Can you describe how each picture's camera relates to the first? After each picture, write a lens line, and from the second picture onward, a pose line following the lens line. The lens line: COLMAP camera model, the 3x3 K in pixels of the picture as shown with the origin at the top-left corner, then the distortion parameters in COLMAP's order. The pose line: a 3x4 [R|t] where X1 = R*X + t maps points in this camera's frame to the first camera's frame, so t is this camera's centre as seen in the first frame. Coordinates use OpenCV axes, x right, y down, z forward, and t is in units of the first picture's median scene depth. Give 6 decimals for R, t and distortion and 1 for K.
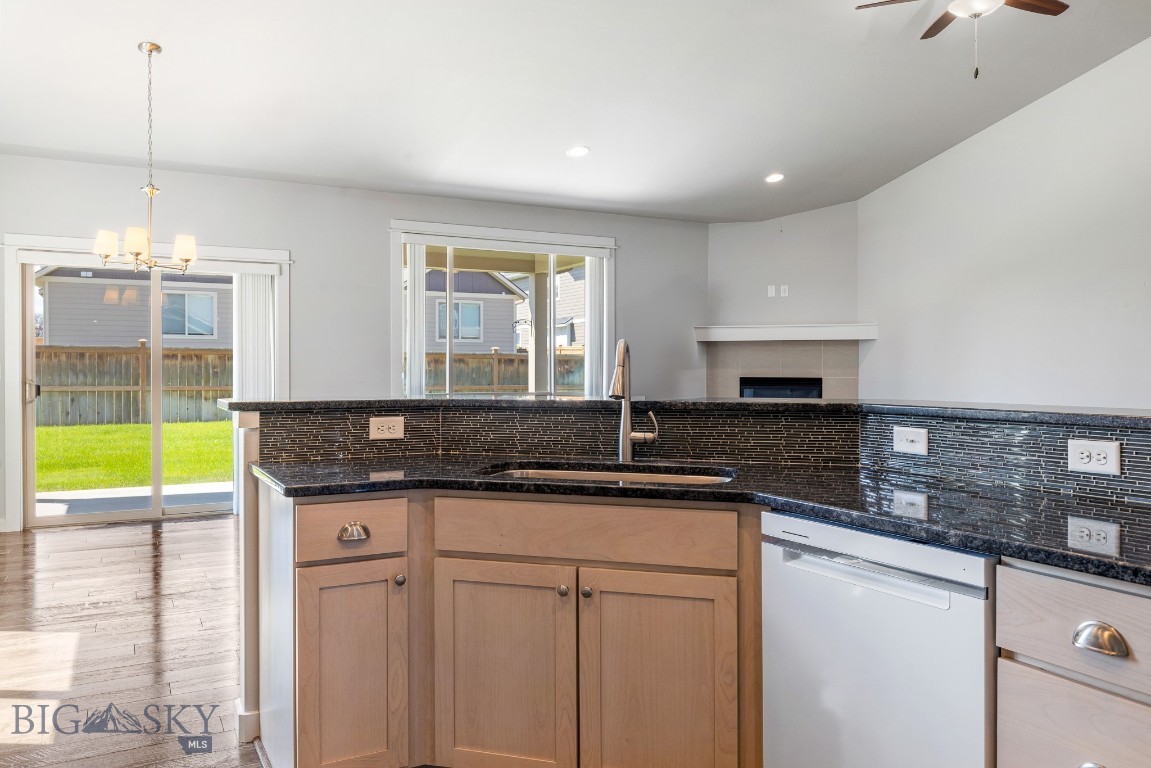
lens RADIAL K [[799.0, 0, 575.5], [0, 799.0, 384.0], [0, 0, 1]] dist [-0.001168, -0.000647]
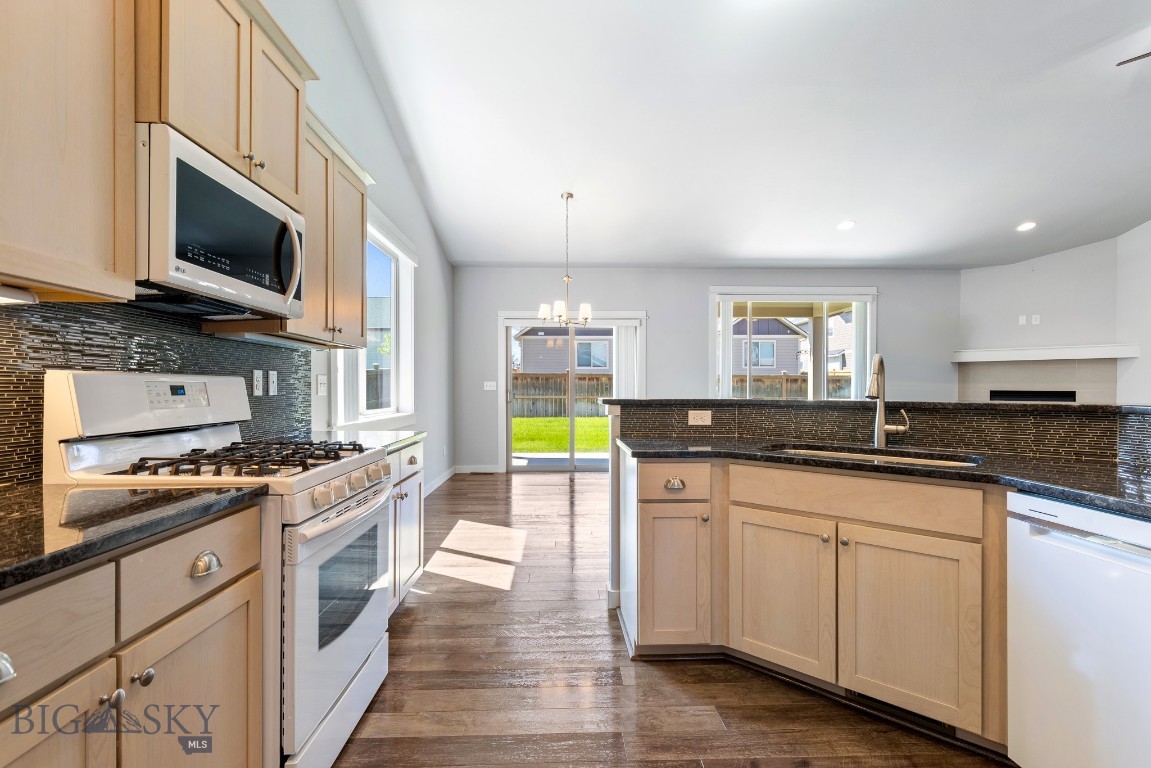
lens RADIAL K [[539.8, 0, 575.9], [0, 539.8, 387.9], [0, 0, 1]] dist [-0.000896, -0.000402]
pose [[0.901813, 0.004007, -0.432108, -0.007674], [-0.000787, 0.999971, 0.007630, -0.009899], [0.432126, -0.006541, 0.901790, -0.022036]]
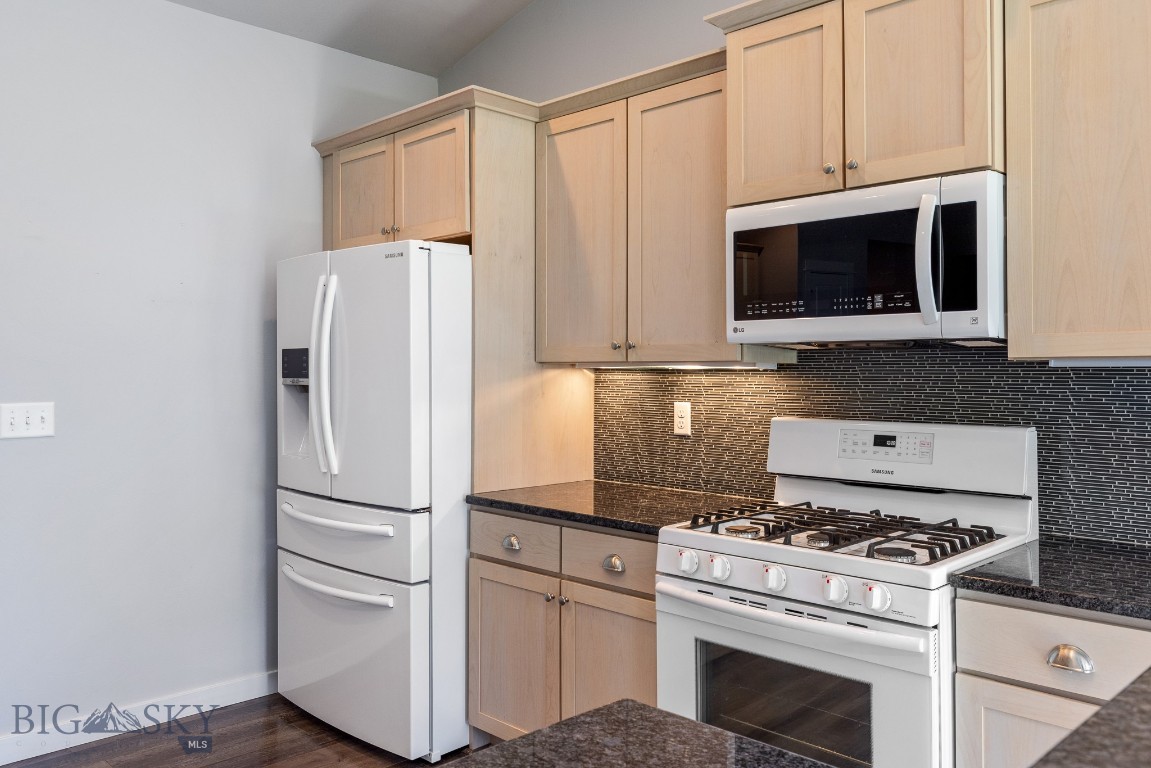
lens RADIAL K [[897.5, 0, 574.9], [0, 897.5, 366.4], [0, 0, 1]] dist [-0.005080, -0.000476]
pose [[-0.952616, 0.002397, -0.304165, -0.030516], [0.005729, 0.999933, -0.010061, -0.022748], [0.304121, -0.011327, -0.952566, 0.219448]]
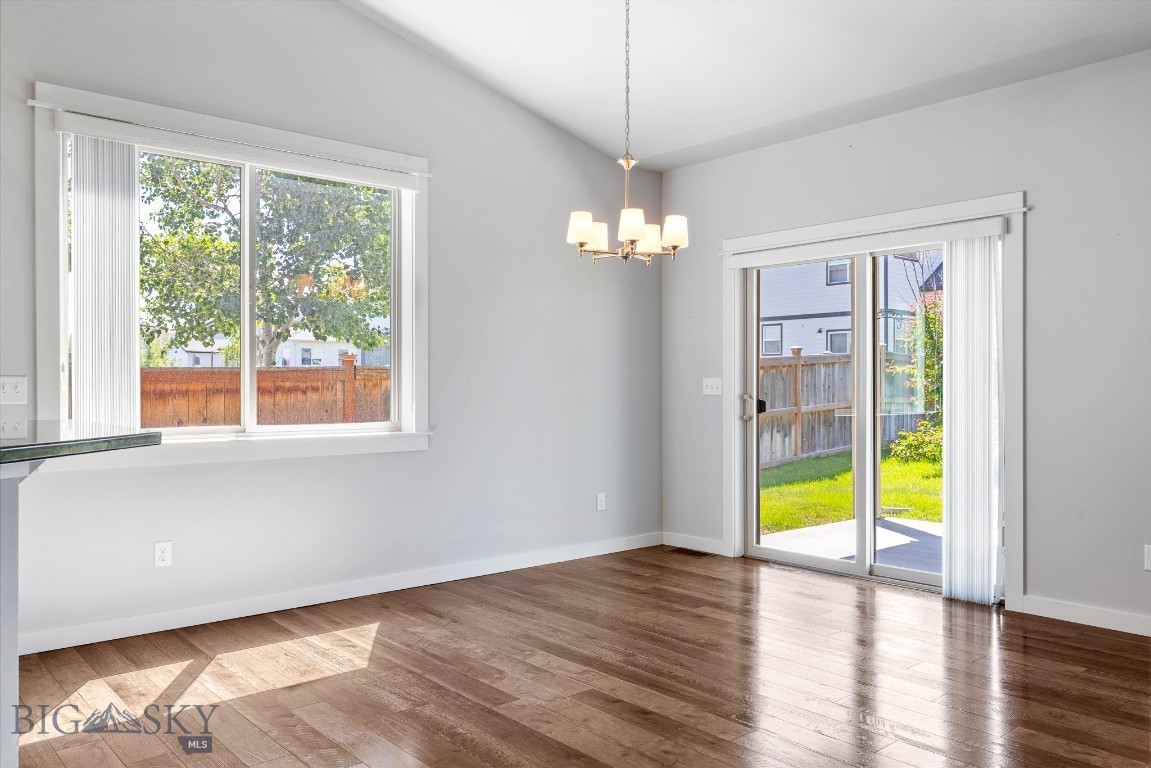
lens RADIAL K [[876.7, 0, 582.6], [0, 876.7, 384.2], [0, 0, 1]] dist [0.003109, 0.000400]
pose [[0.242459, 0.007273, -0.970134, 0.111074], [0.002876, 0.999962, 0.008216, -0.012941], [0.970157, -0.004783, 0.242429, 0.261754]]
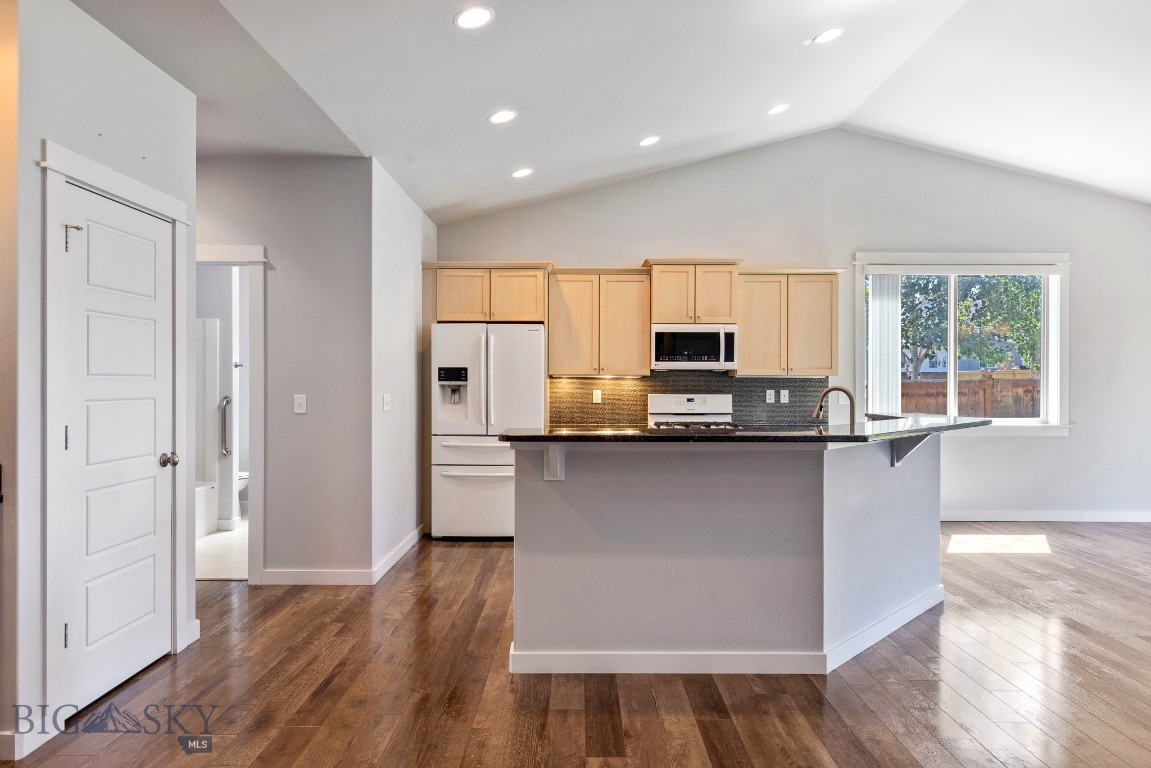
lens RADIAL K [[709.2, 0, 575.5], [0, 709.2, 384.0], [0, 0, 1]] dist [0.007869, 0.002507]
pose [[-0.457603, 0.010041, -0.889100, 0.322612], [0.005165, 0.999949, 0.008634, -0.024080], [0.889141, -0.000641, -0.457632, 0.210031]]
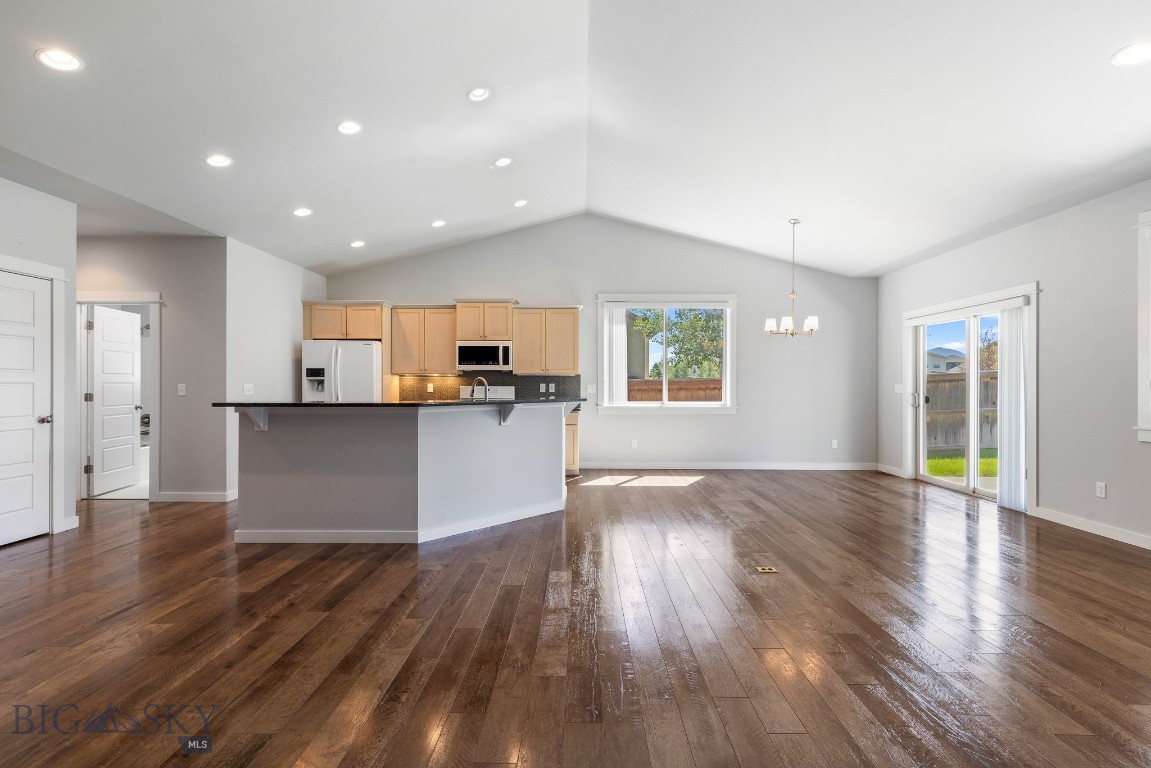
lens RADIAL K [[518.9, 0, 578.3], [0, 518.9, 383.5], [0, 0, 1]] dist [0.008114, -0.000287]
pose [[-0.465764, 0.006402, -0.884886, 0.293940], [0.005245, 0.999976, 0.004473, -0.017116], [0.884894, -0.002558, -0.465786, 0.401028]]
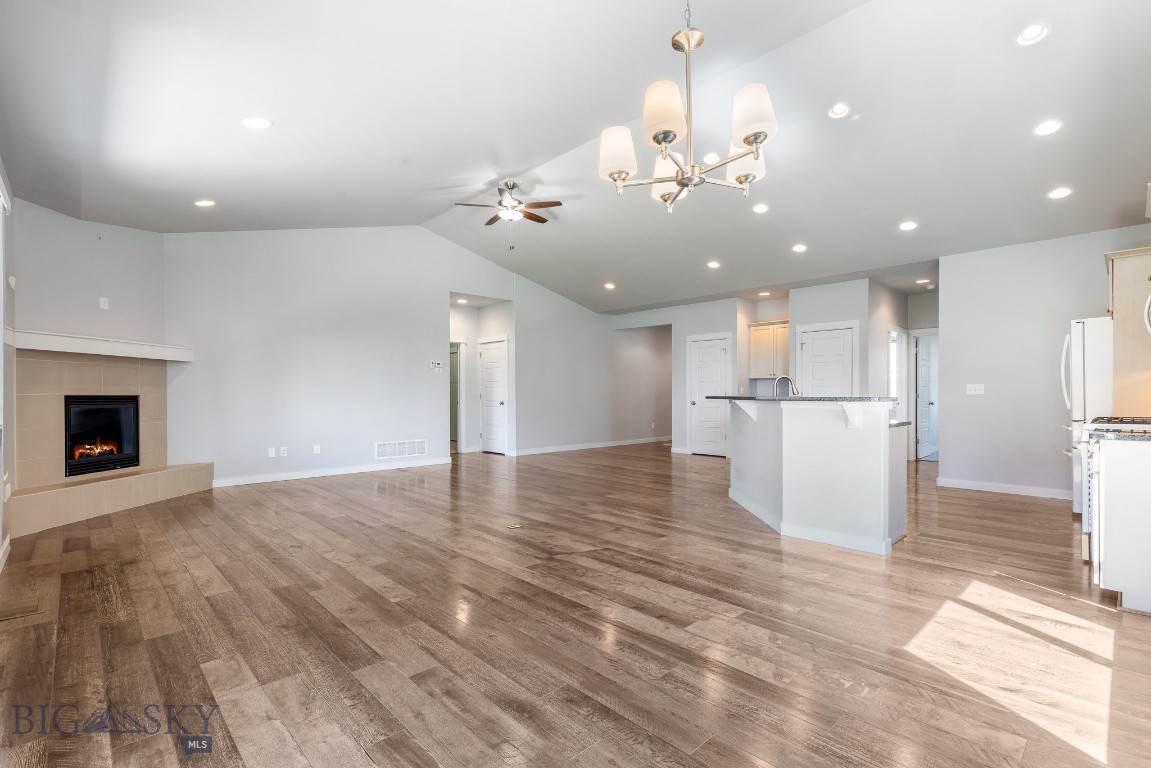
lens RADIAL K [[518.9, 0, 578.3], [0, 518.9, 383.5], [0, 0, 1]] dist [0.008114, -0.000287]
pose [[-0.284628, 0.024796, 0.958317, -0.314024], [-0.001206, 0.999655, -0.026223, -0.003513], [-0.958637, -0.008619, -0.284500, 0.419142]]
